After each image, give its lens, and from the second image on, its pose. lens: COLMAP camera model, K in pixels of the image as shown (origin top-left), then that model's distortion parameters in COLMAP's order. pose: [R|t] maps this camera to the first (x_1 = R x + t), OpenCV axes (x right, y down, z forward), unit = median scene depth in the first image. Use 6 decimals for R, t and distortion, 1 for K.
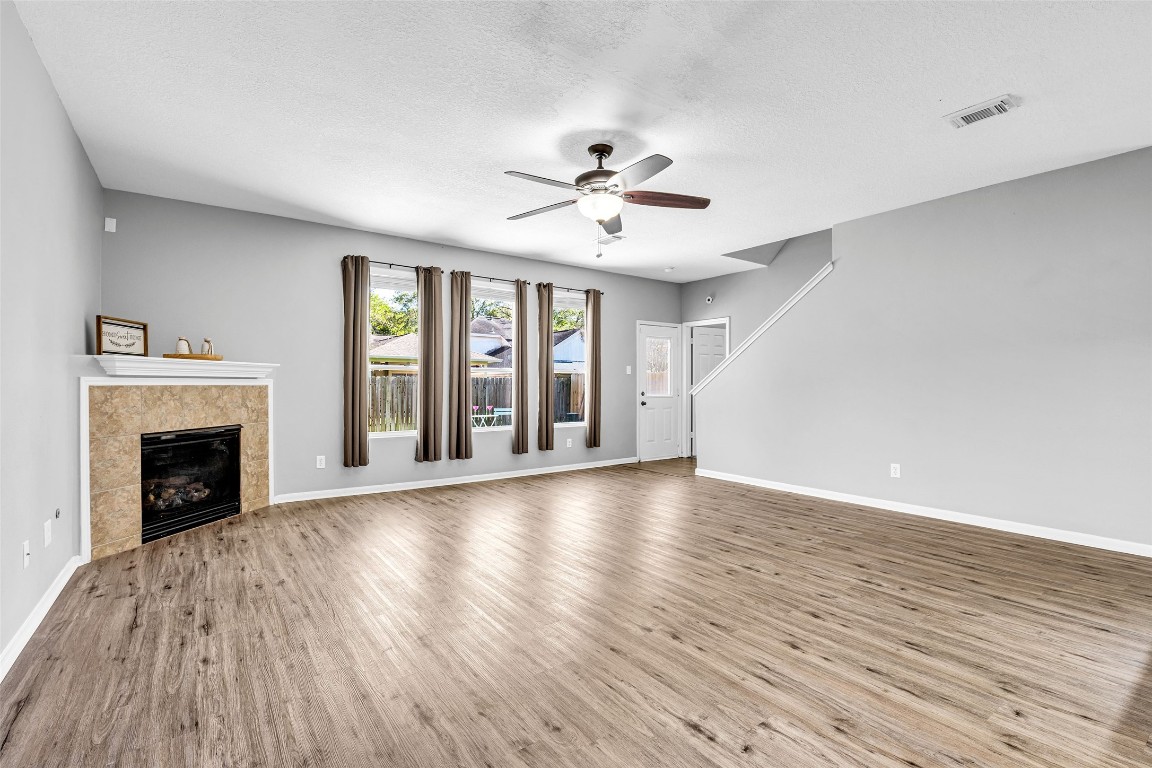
lens RADIAL K [[528.2, 0, 571.3], [0, 528.2, 382.9], [0, 0, 1]] dist [-0.017126, 0.000449]
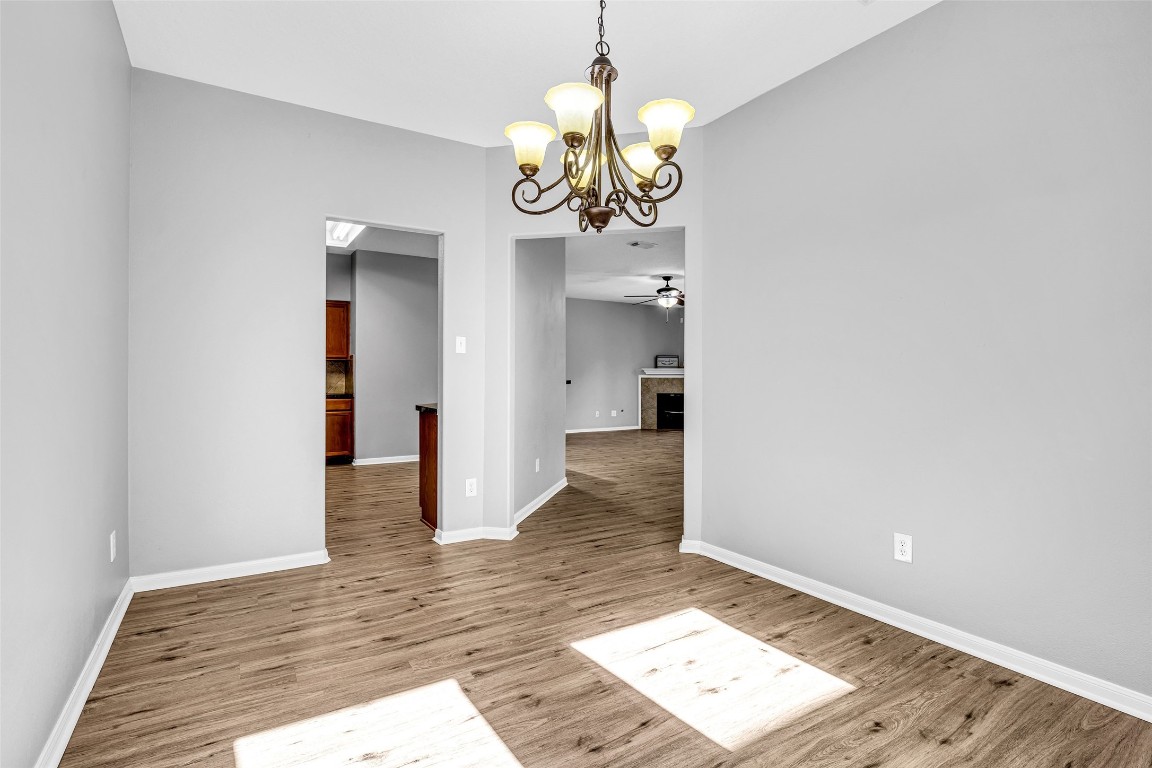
lens RADIAL K [[542.6, 0, 567.8], [0, 542.6, 377.7], [0, 0, 1]] dist [-0.023593, 0.000229]
pose [[-0.077954, -0.000207, -0.996957, 1.906717], [-0.000299, 1.000000, -0.000184, 0.004952], [0.996957, 0.000284, -0.077954, 0.562345]]
